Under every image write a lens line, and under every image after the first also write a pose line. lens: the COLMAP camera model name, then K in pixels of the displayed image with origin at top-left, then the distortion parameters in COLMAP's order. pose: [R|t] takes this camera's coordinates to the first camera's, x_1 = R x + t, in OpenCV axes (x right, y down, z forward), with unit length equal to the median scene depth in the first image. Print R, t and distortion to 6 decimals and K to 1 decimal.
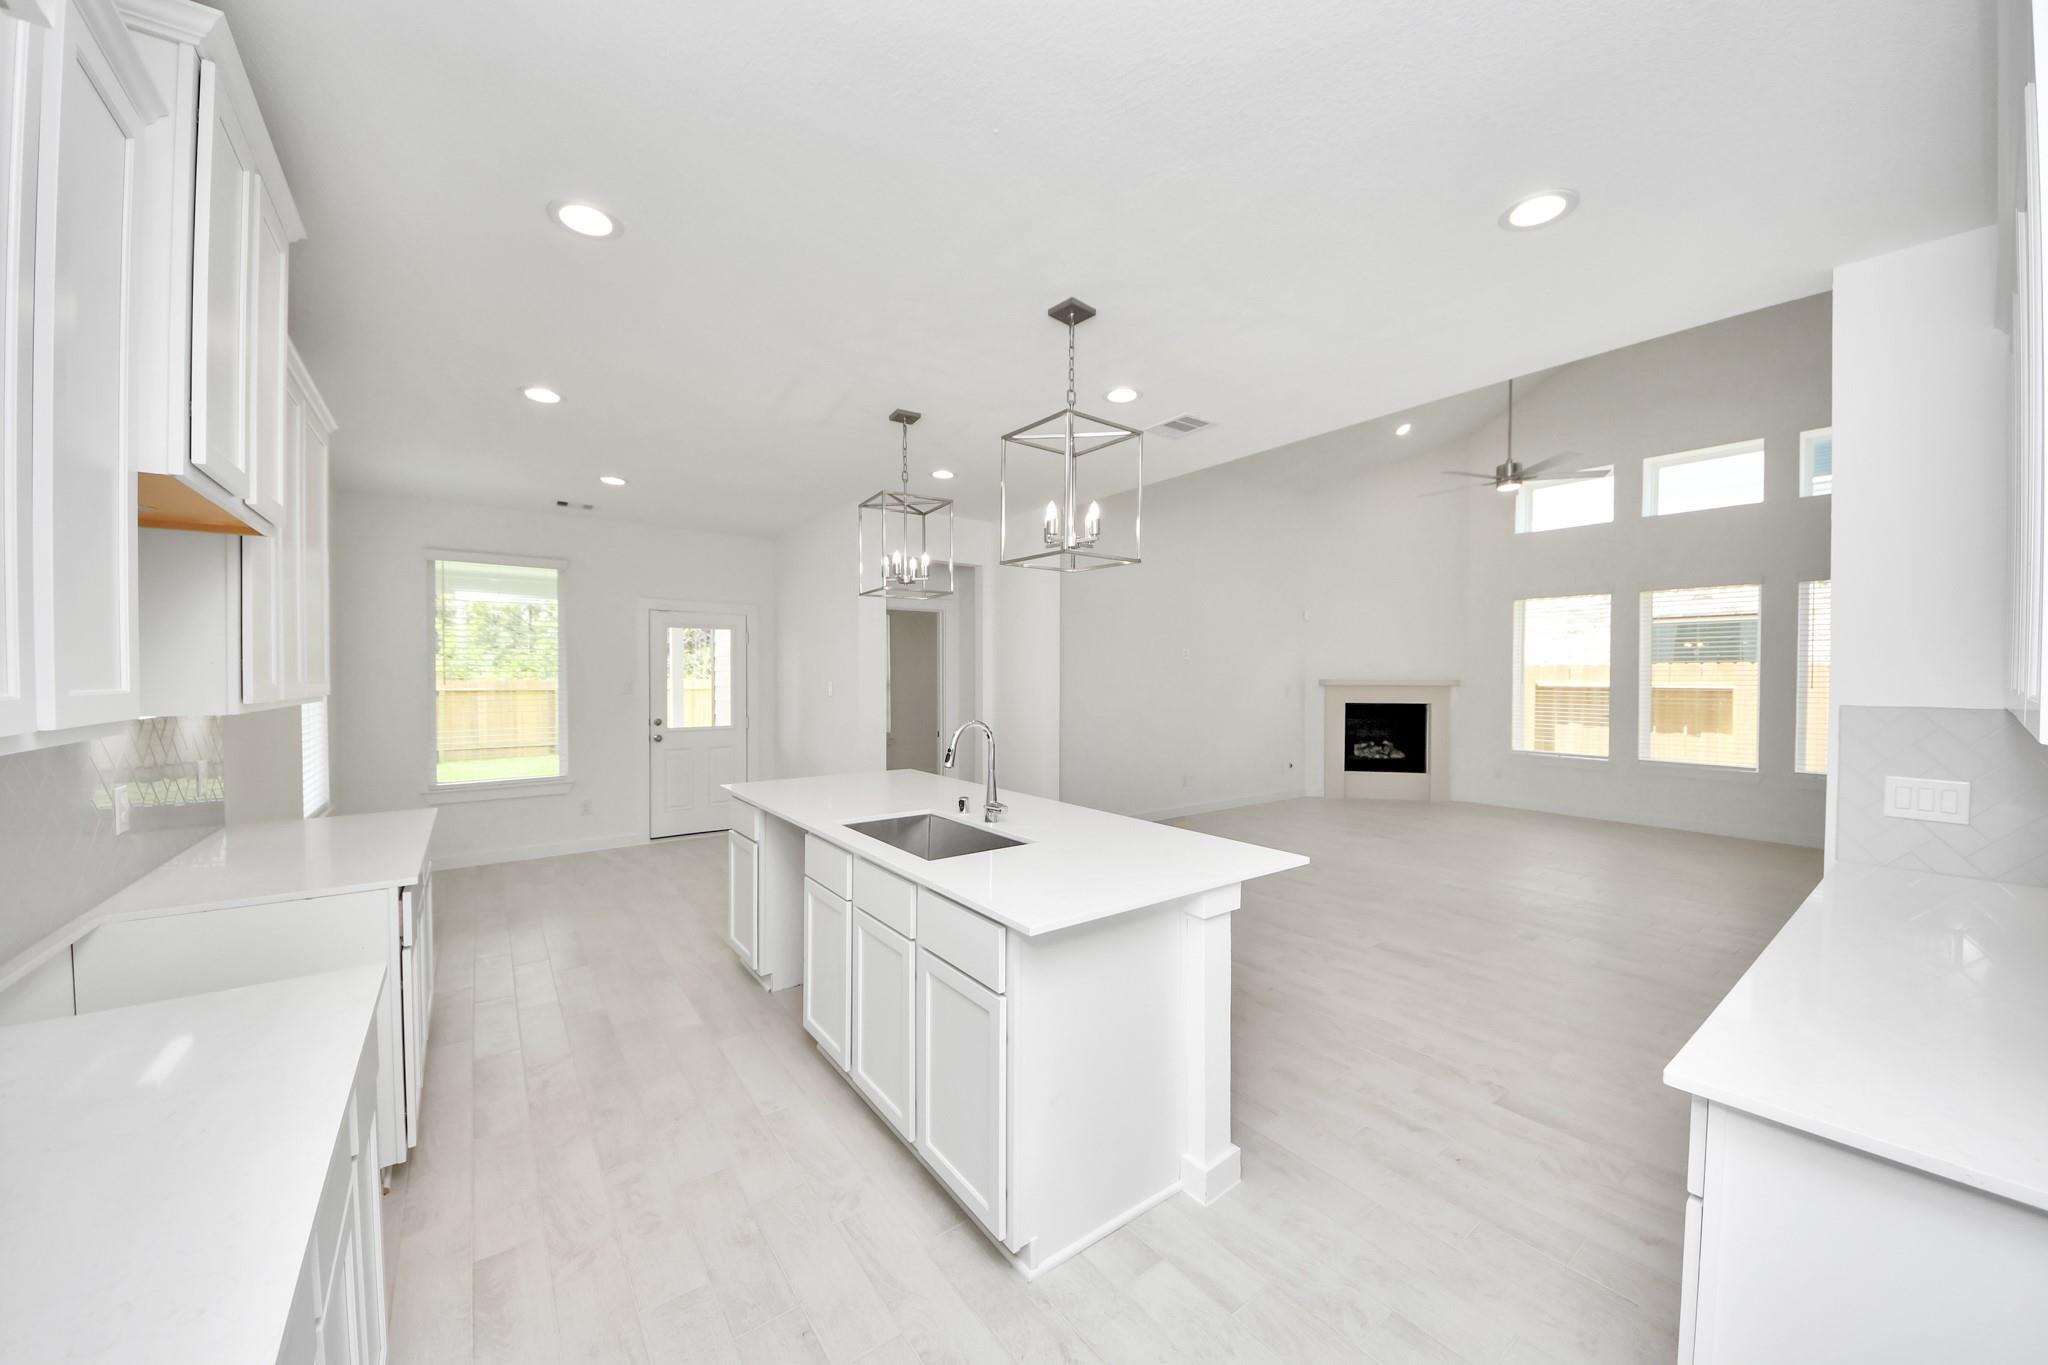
lens RADIAL K [[738.6, 0, 1024.0], [0, 738.6, 682.5], [0, 0, 1]] dist [0.023085, -0.000108]
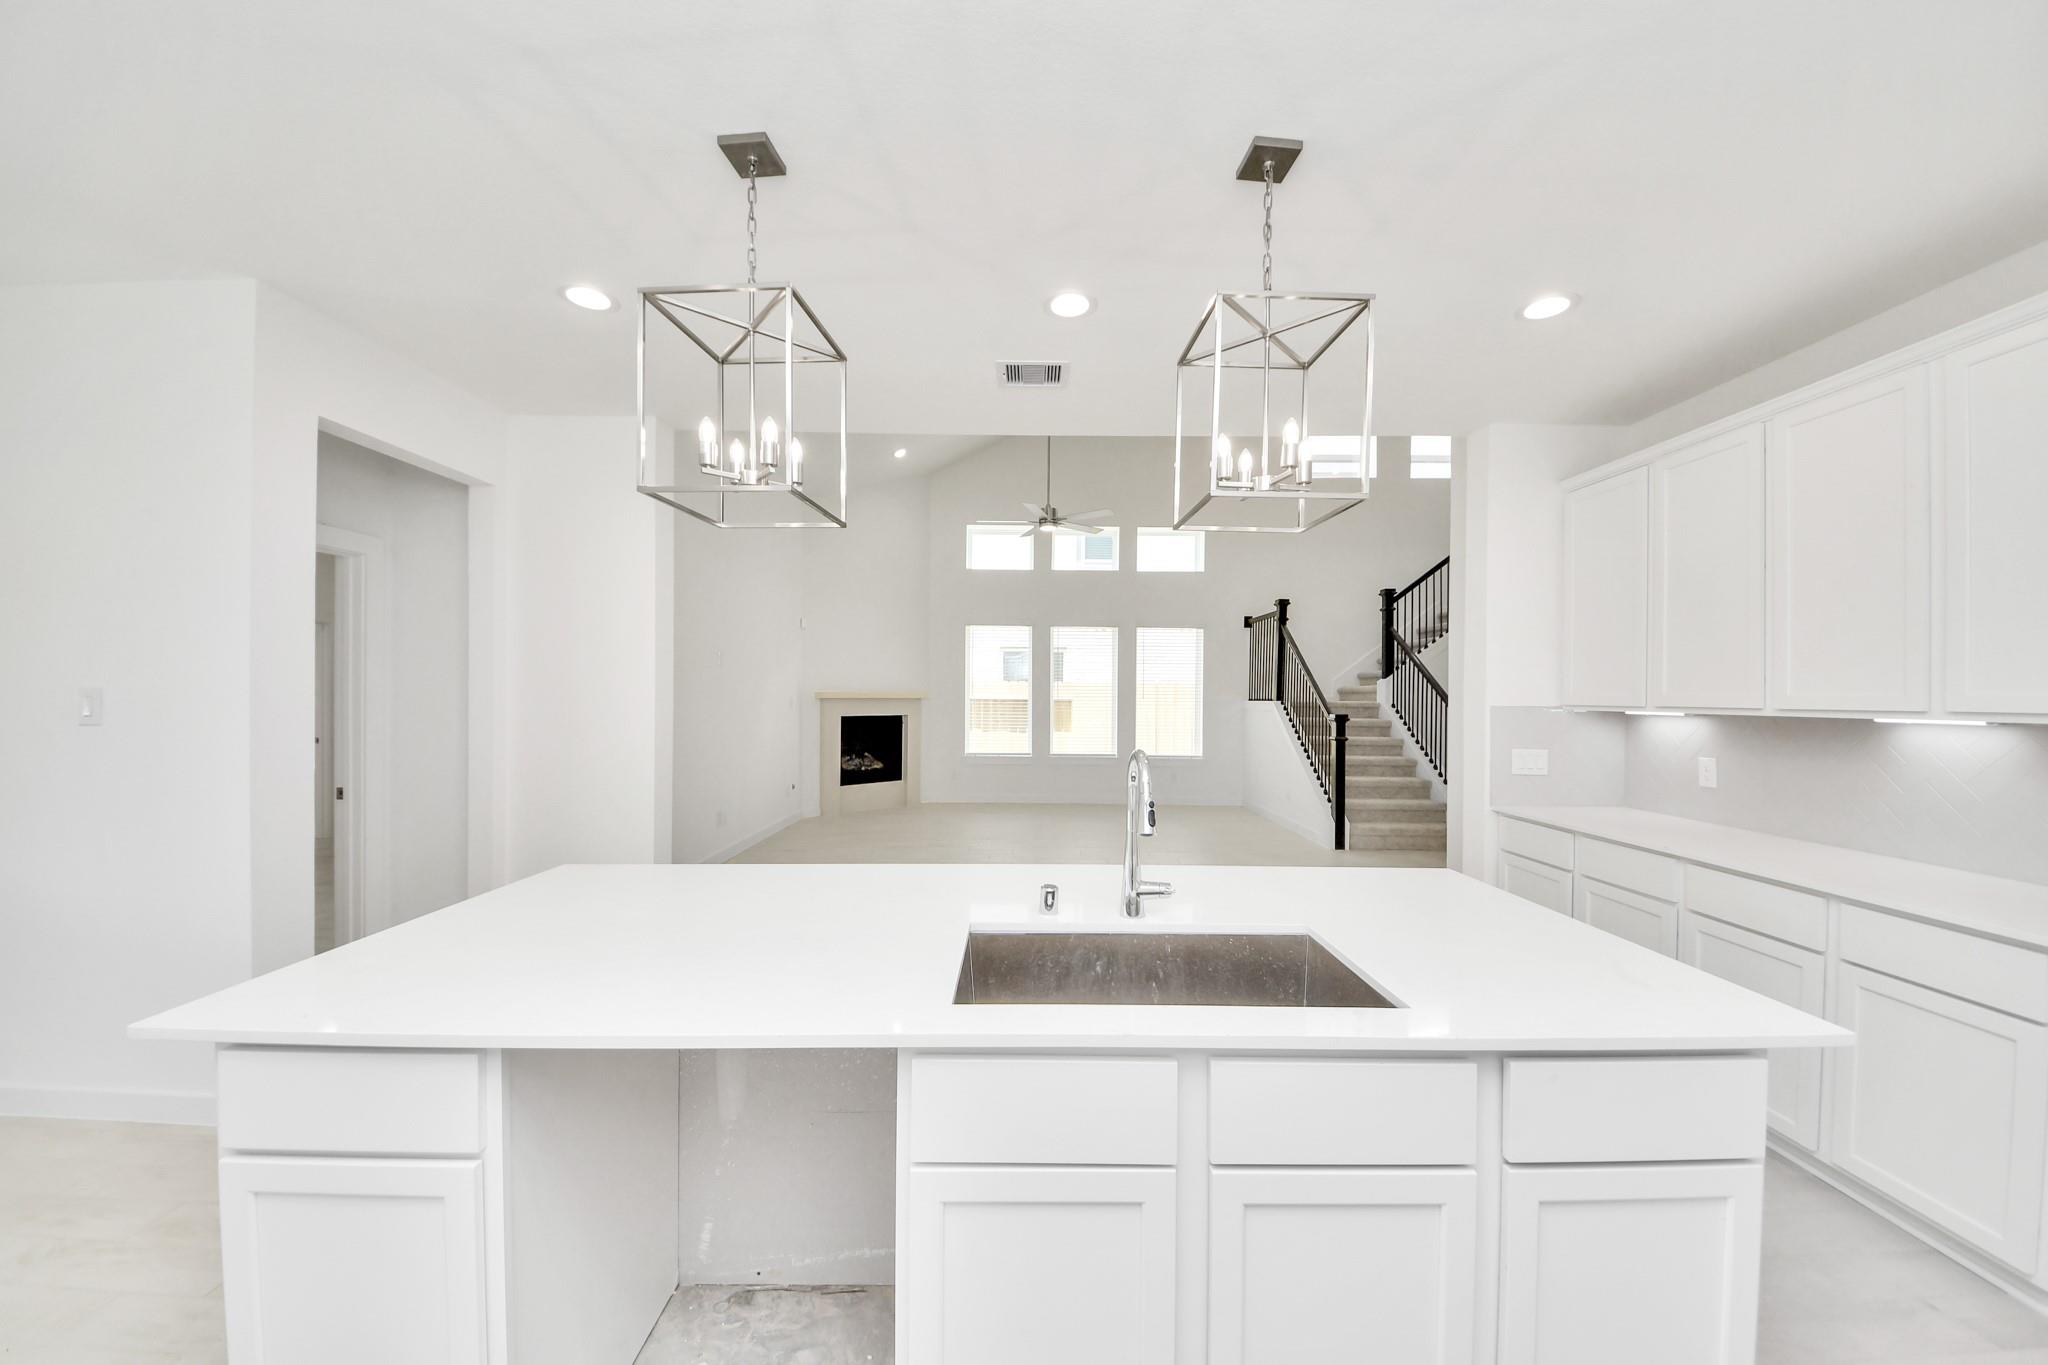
lens RADIAL K [[724.4, 0, 1019.8], [0, 724.4, 709.0], [0, 0, 1]] dist [-0.008292, -0.000049]
pose [[0.603333, -0.018124, 0.797283, -0.193329], [0.006111, 0.999817, 0.018104, 0.001381], [-0.797466, -0.006051, 0.603334, 0.238166]]
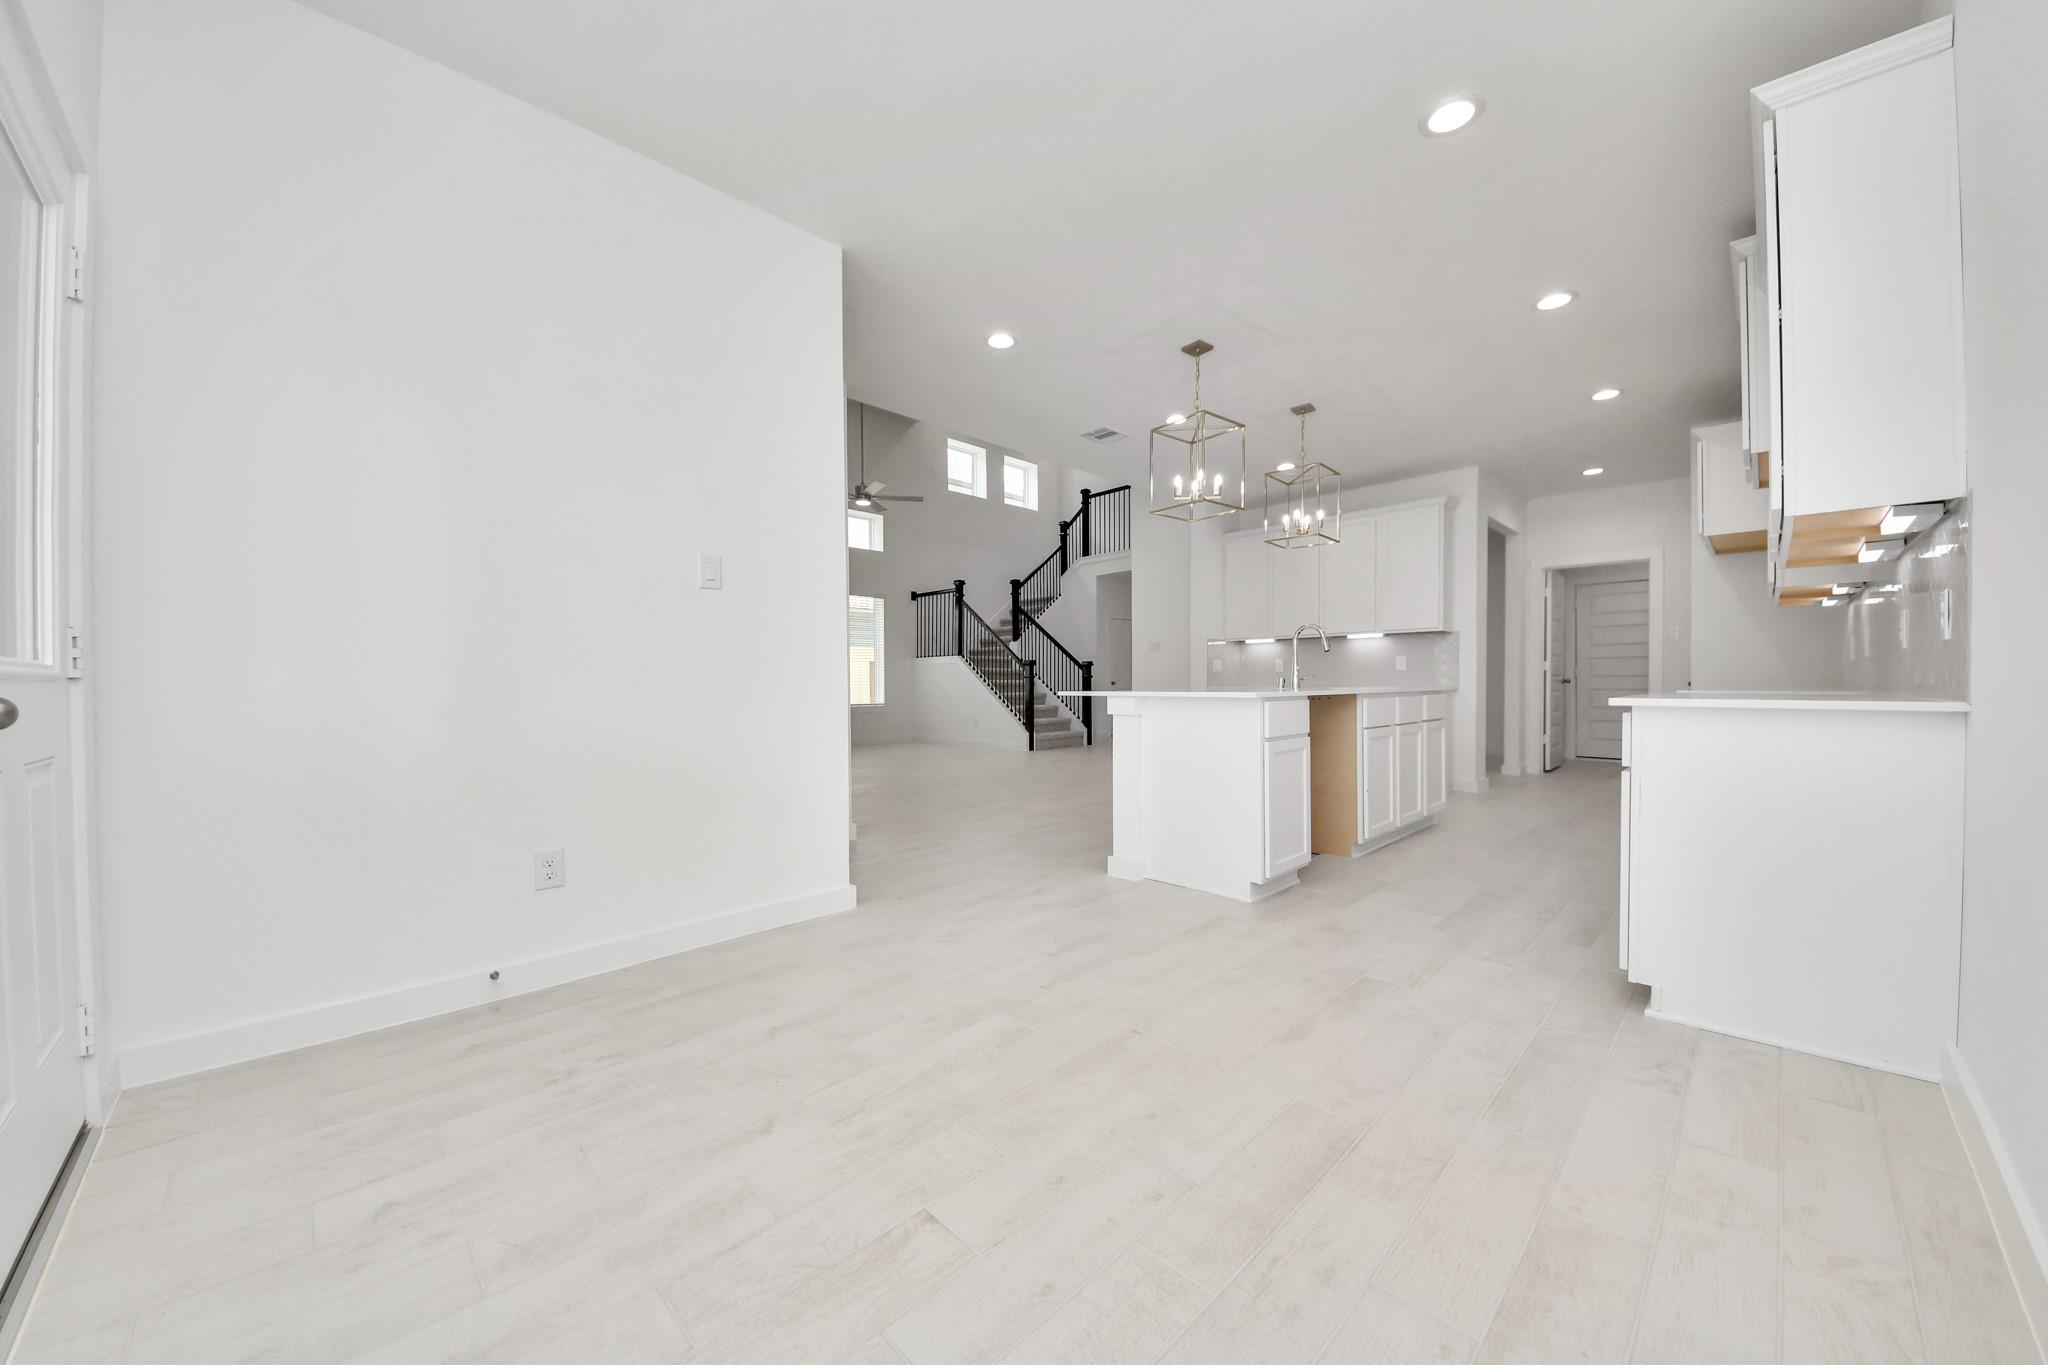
lens RADIAL K [[742.6, 0, 988.2], [0, 742.6, 689.5], [0, 0, 1]] dist [-0.000167, -0.000038]
pose [[-0.105353, -0.010412, 0.994380, -0.549643], [0.010706, 0.999875, 0.011603, 0.056781], [-0.994377, 0.011869, -0.105228, 0.631665]]
